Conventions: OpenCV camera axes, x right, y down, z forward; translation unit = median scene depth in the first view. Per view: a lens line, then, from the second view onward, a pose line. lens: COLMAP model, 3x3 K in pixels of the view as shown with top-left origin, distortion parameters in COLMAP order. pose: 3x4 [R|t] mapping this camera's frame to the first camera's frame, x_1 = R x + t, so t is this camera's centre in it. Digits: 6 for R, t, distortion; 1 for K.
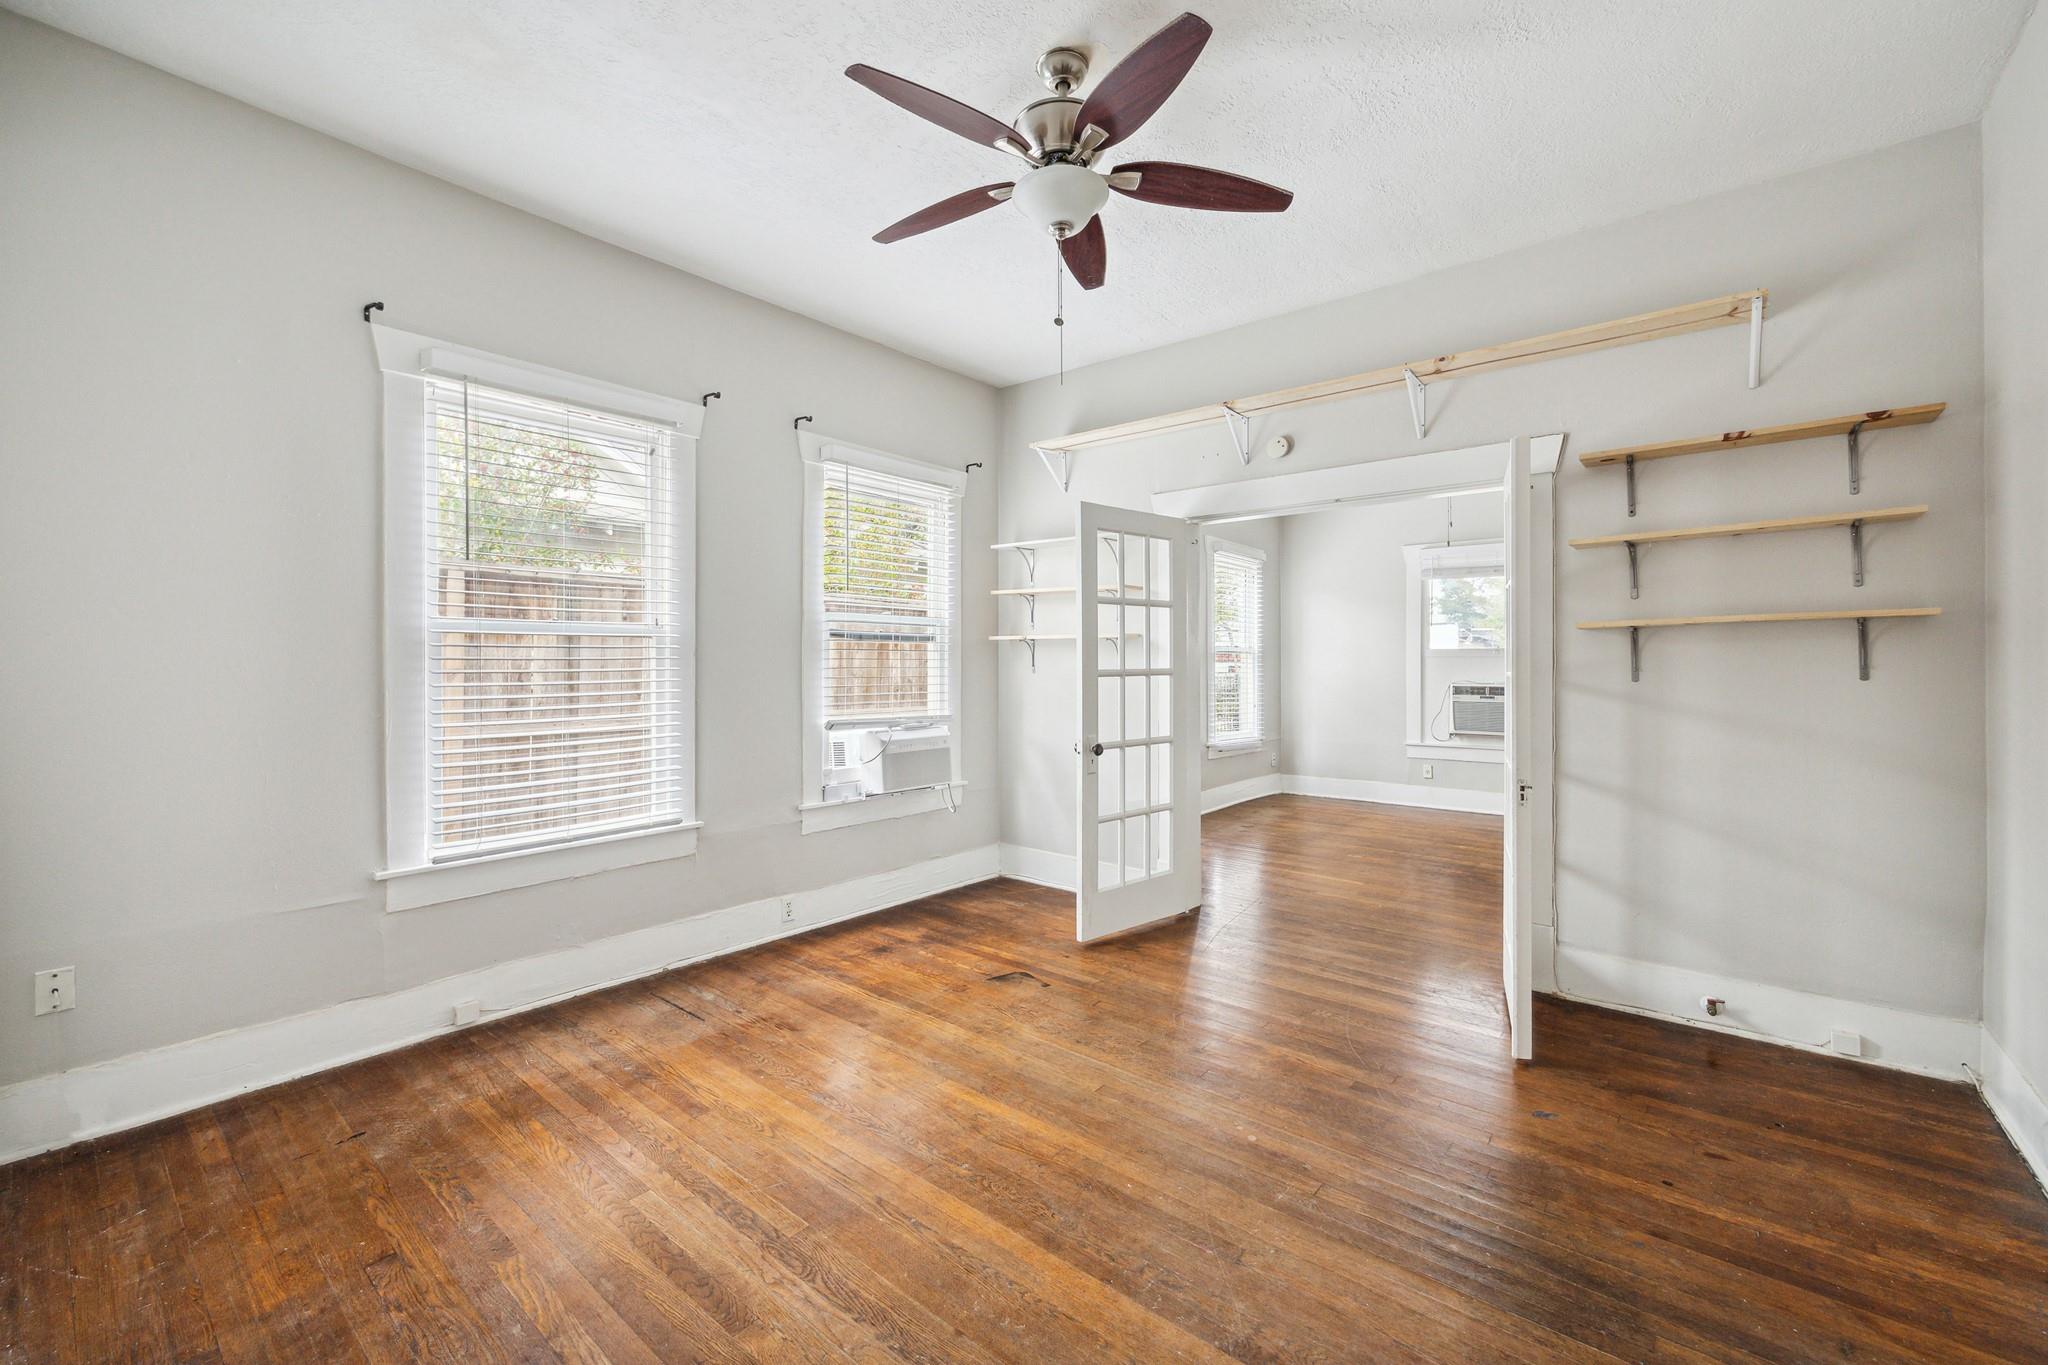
lens RADIAL K [[828.1, 0, 1029.4], [0, 828.1, 670.3], [0, 0, 1]] dist [-0.004279, -0.000383]
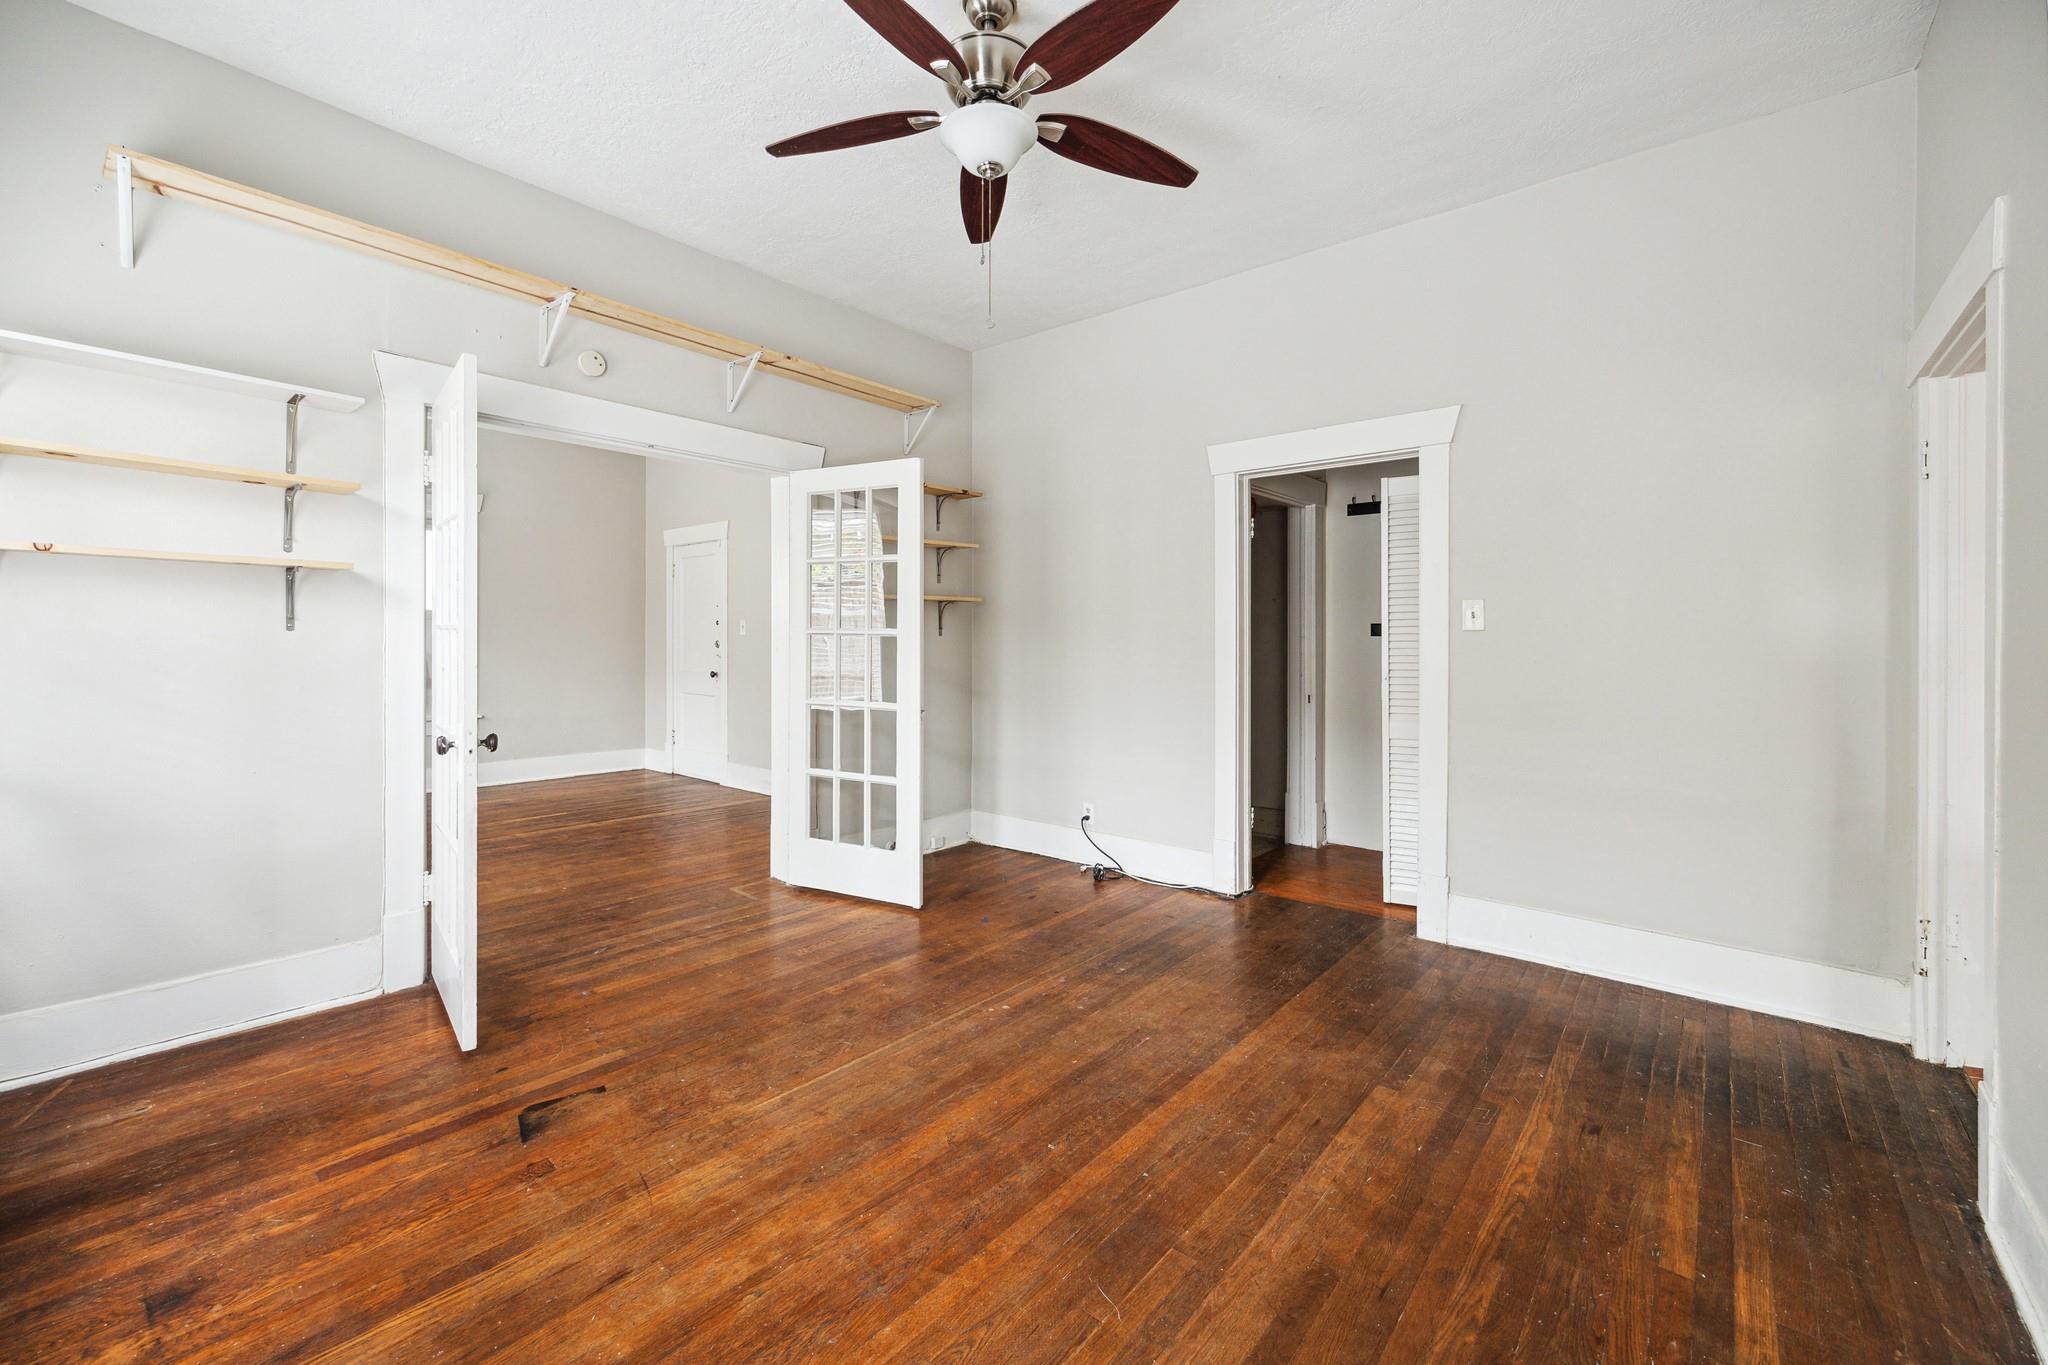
lens RADIAL K [[835.5, 0, 1022.2], [0, 835.5, 641.6], [0, 0, 1]] dist [-0.001905, -0.000306]
pose [[0.017723, -0.001663, 0.999842, -0.613405], [0.003367, 0.999993, 0.001603, 0.017470], [-0.999837, 0.003338, 0.017728, 0.611519]]
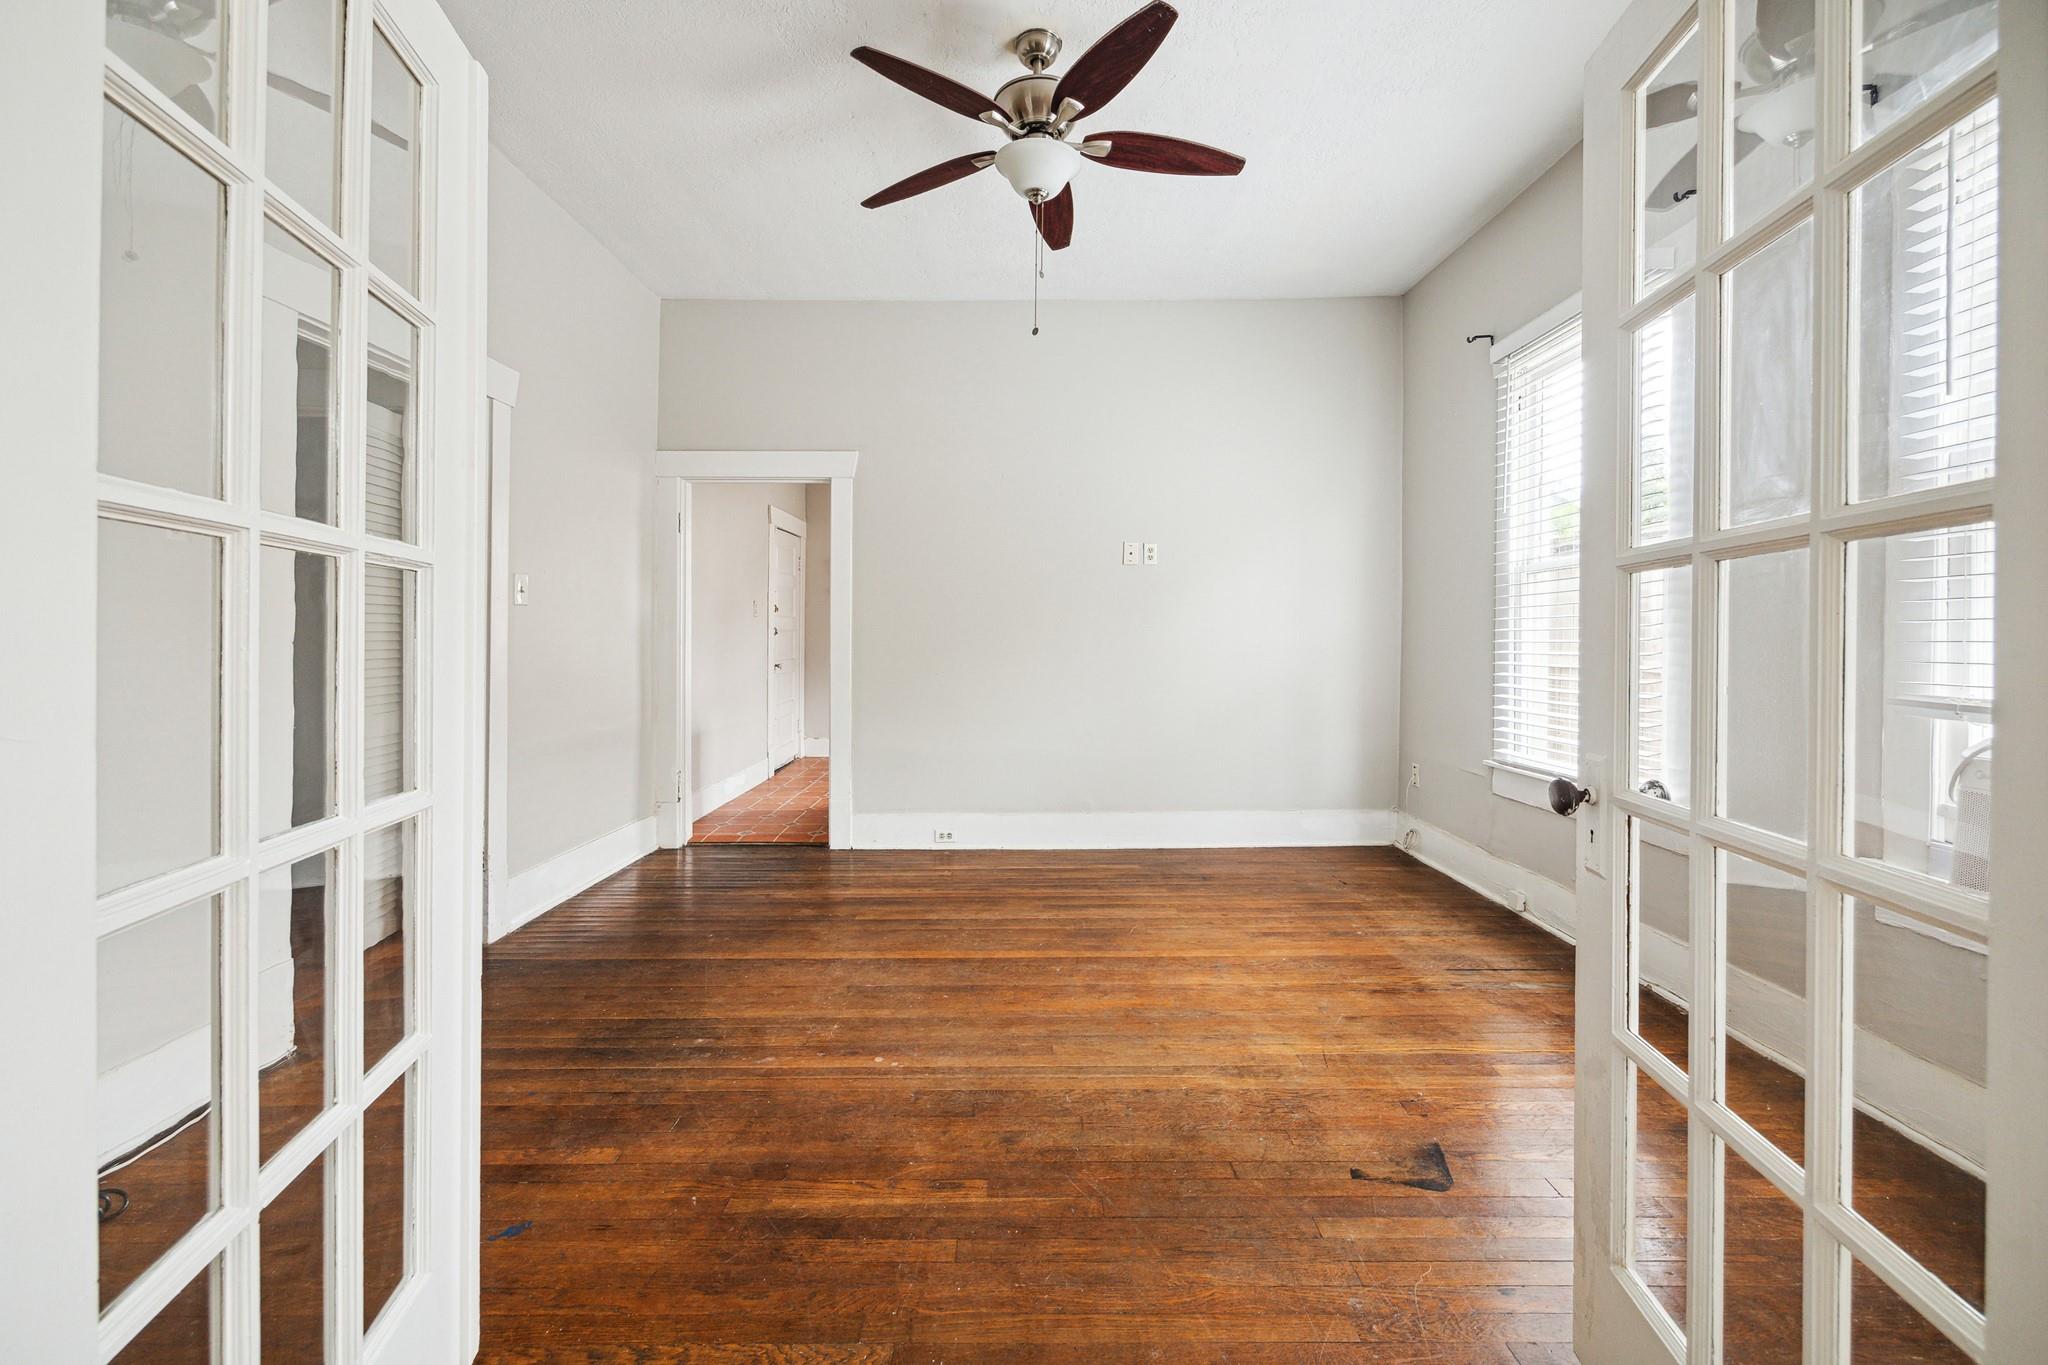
lens RADIAL K [[835.5, 0, 1022.2], [0, 835.5, 641.6], [0, 0, 1]] dist [-0.001905, -0.000306]
pose [[-0.773173, 0.002494, -0.634190, 0.493861], [-0.005322, 0.999932, 0.010421, 0.034811], [0.634172, 0.011433, -0.773107, 1.204440]]
